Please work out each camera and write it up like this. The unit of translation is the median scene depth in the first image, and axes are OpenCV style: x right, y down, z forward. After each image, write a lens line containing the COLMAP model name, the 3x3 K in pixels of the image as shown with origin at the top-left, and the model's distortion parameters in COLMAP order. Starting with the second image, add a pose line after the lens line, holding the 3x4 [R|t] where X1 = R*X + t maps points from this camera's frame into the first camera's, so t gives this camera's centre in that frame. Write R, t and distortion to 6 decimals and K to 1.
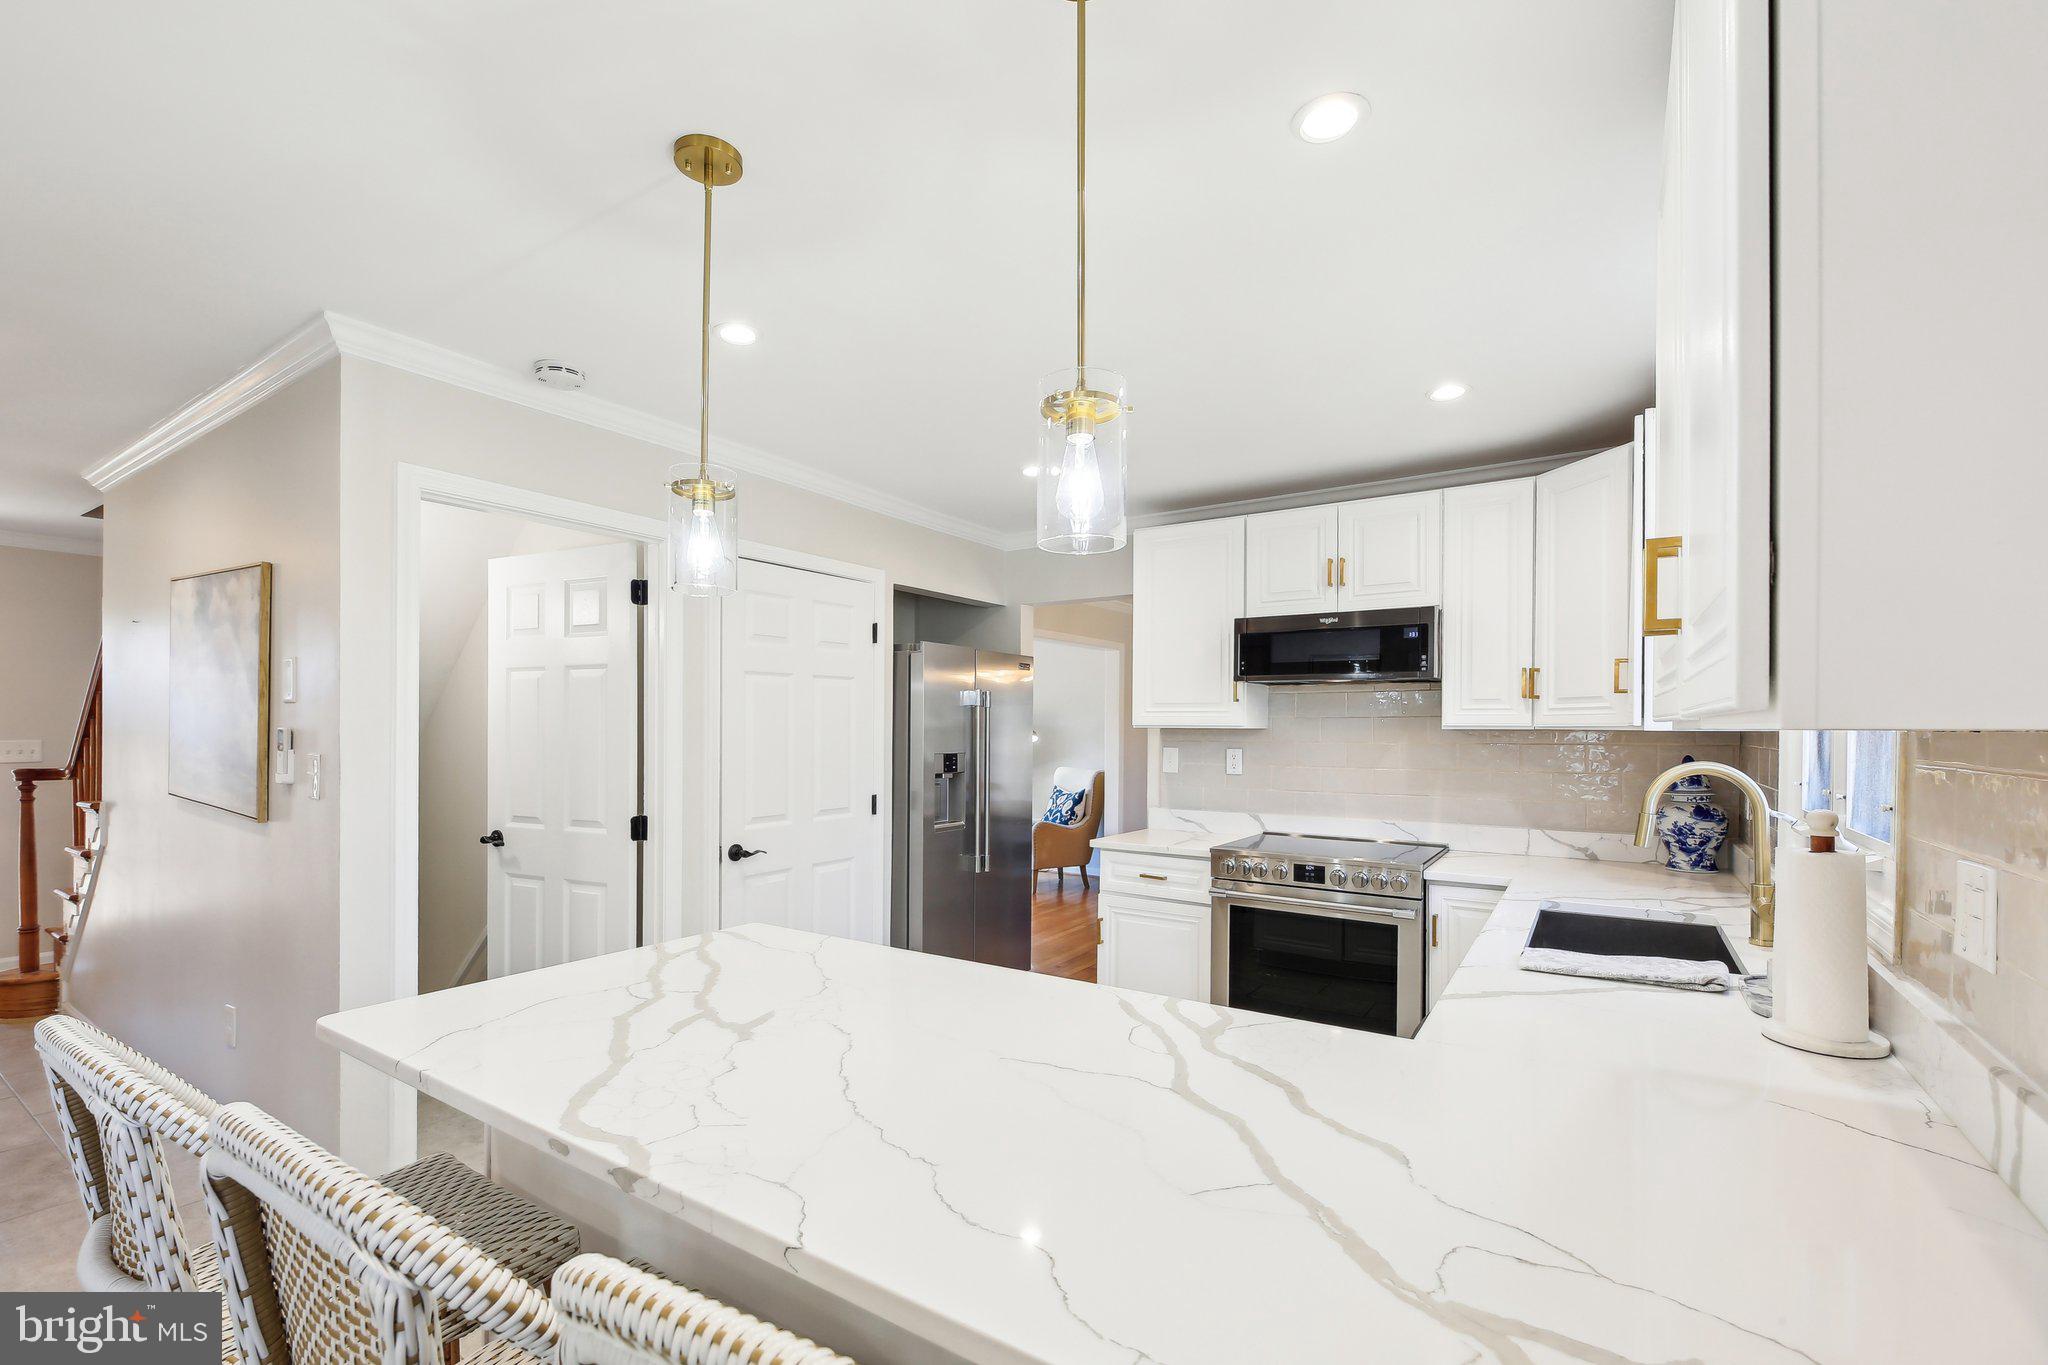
lens RADIAL K [[881.8, 0, 1014.3], [0, 881.8, 726.4], [0, 0, 1]] dist [-0.001567, 0.000084]
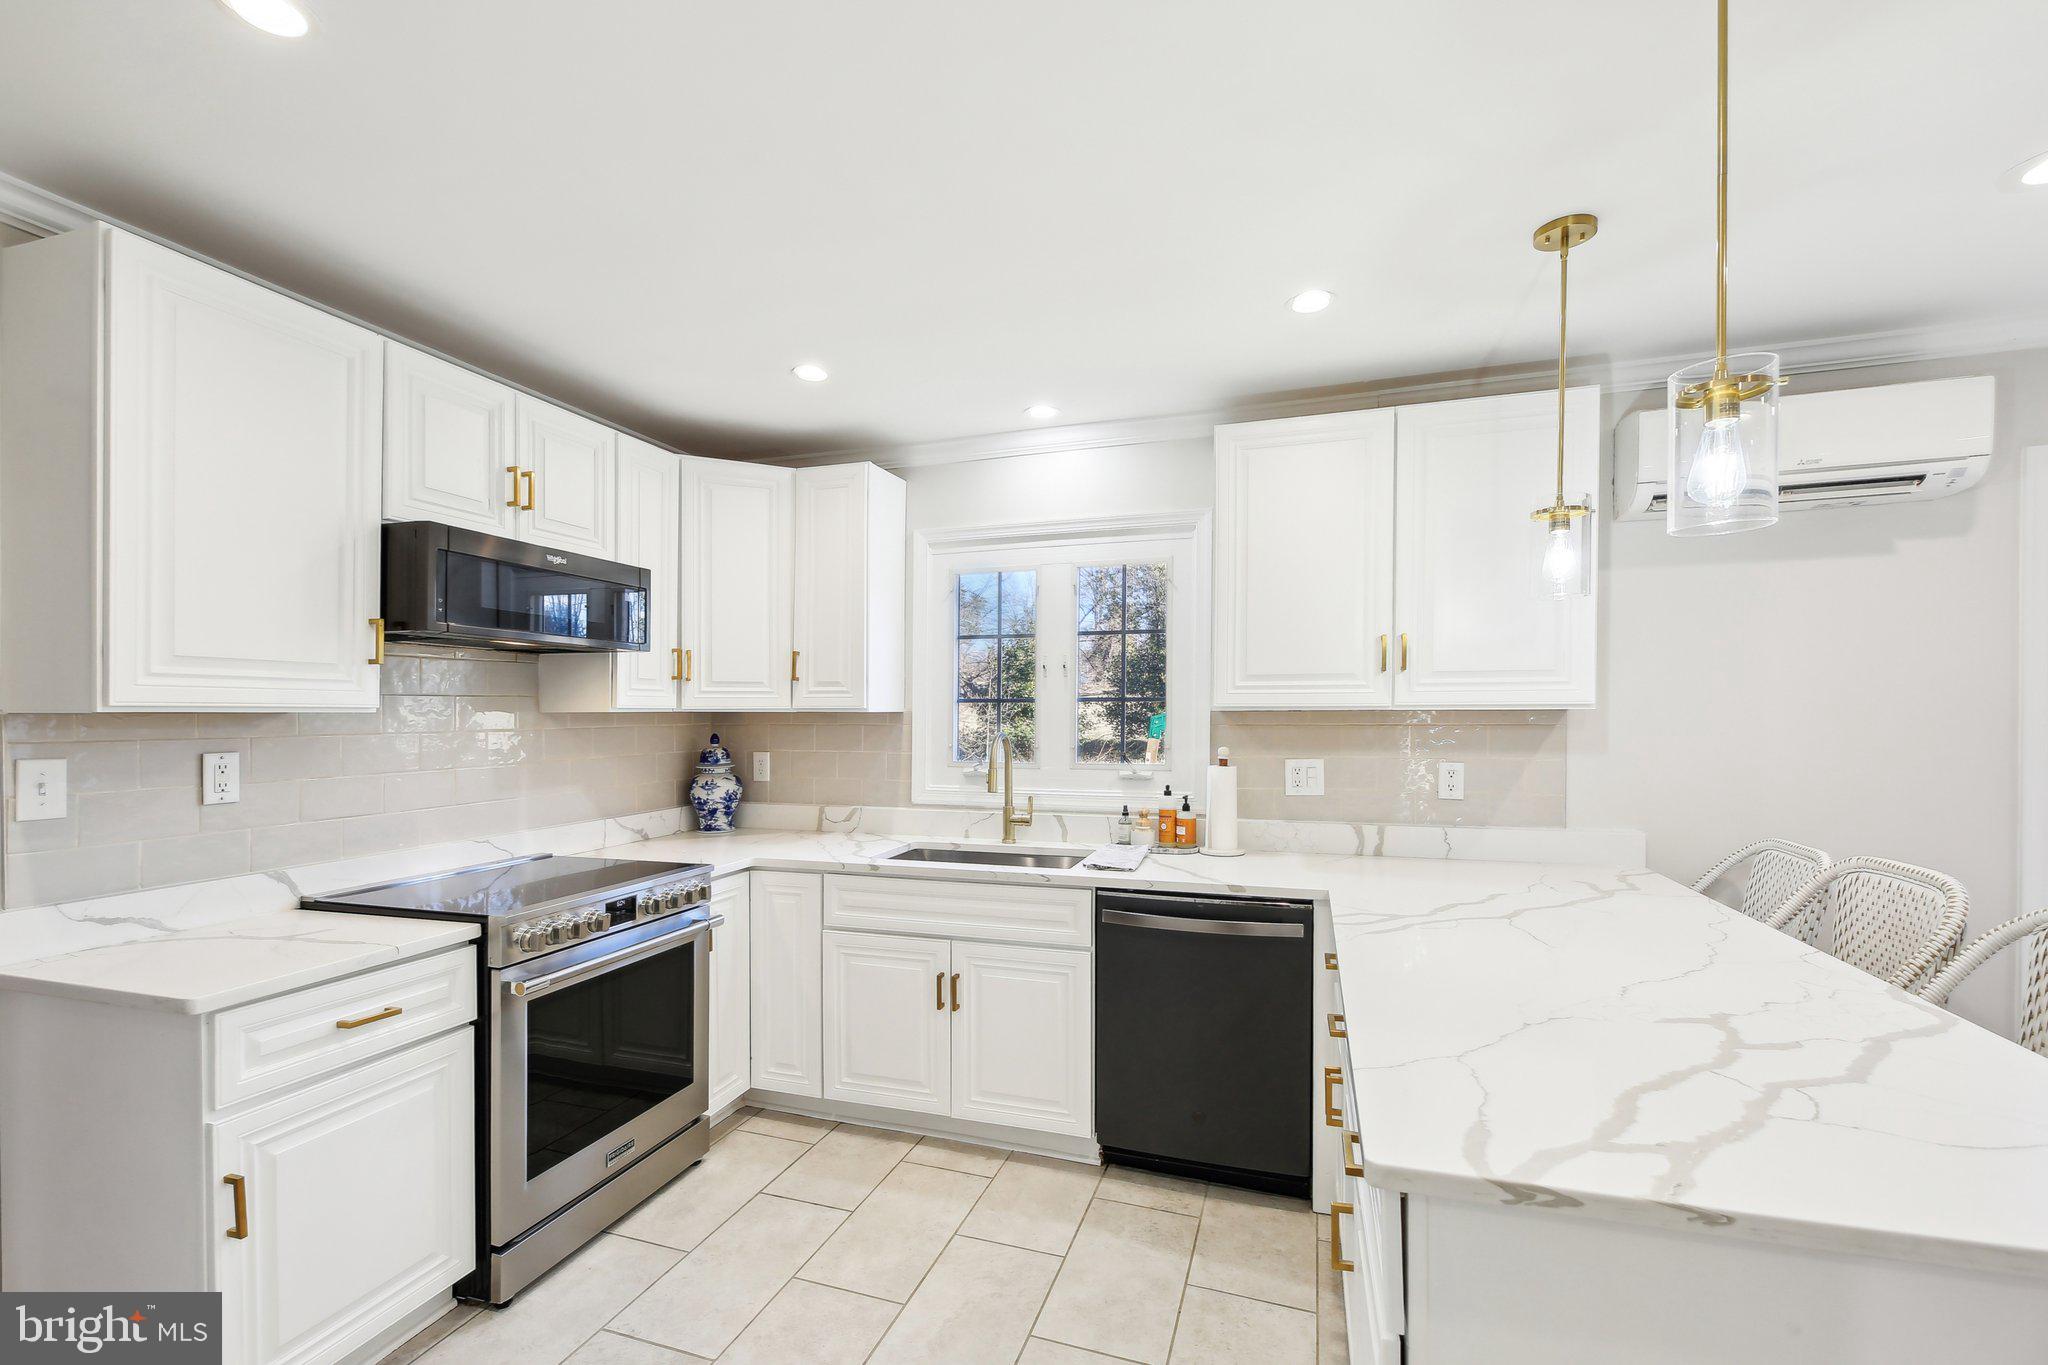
lens RADIAL K [[902.3, 0, 1006.4], [0, 902.3, 721.2], [0, 0, 1]] dist [-0.004567, -0.000975]
pose [[-0.263304, -0.014170, 0.964609, -0.463904], [-0.000619, 0.999894, 0.014520, -0.000826], [-0.964713, 0.003226, -0.263285, 0.886973]]
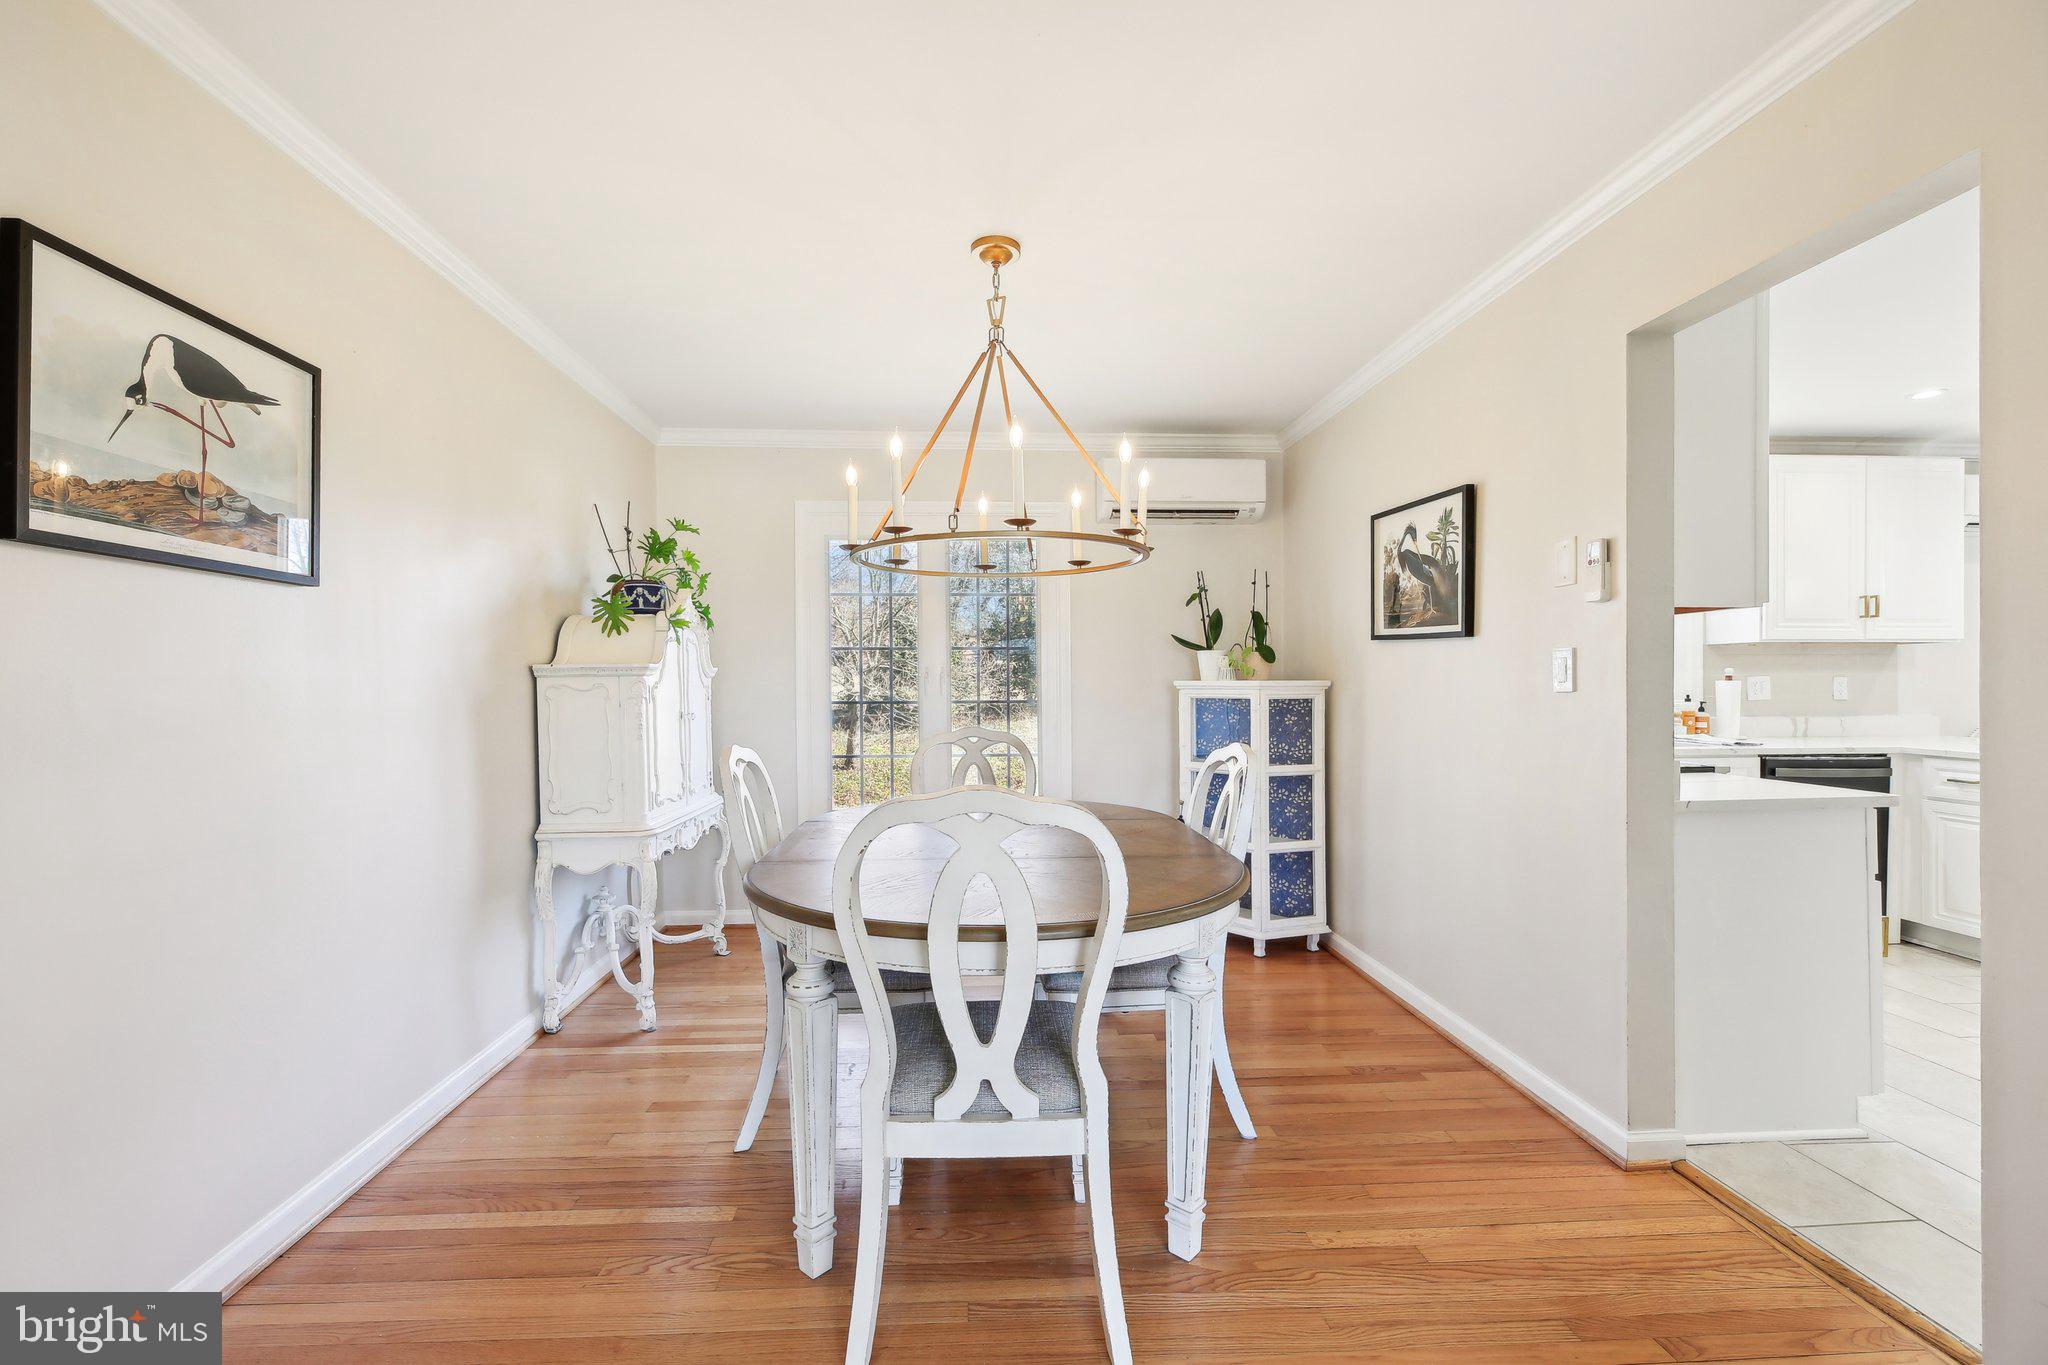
lens RADIAL K [[857.7, 0, 1017.9], [0, 857.7, 686.3], [0, 0, 1]] dist [-0.003438, -0.000270]
pose [[-0.595679, -0.009989, 0.803160, -0.027251], [-0.003451, 0.999945, 0.009876, 0.059445], [-0.803215, 0.003112, -0.595681, 2.119567]]
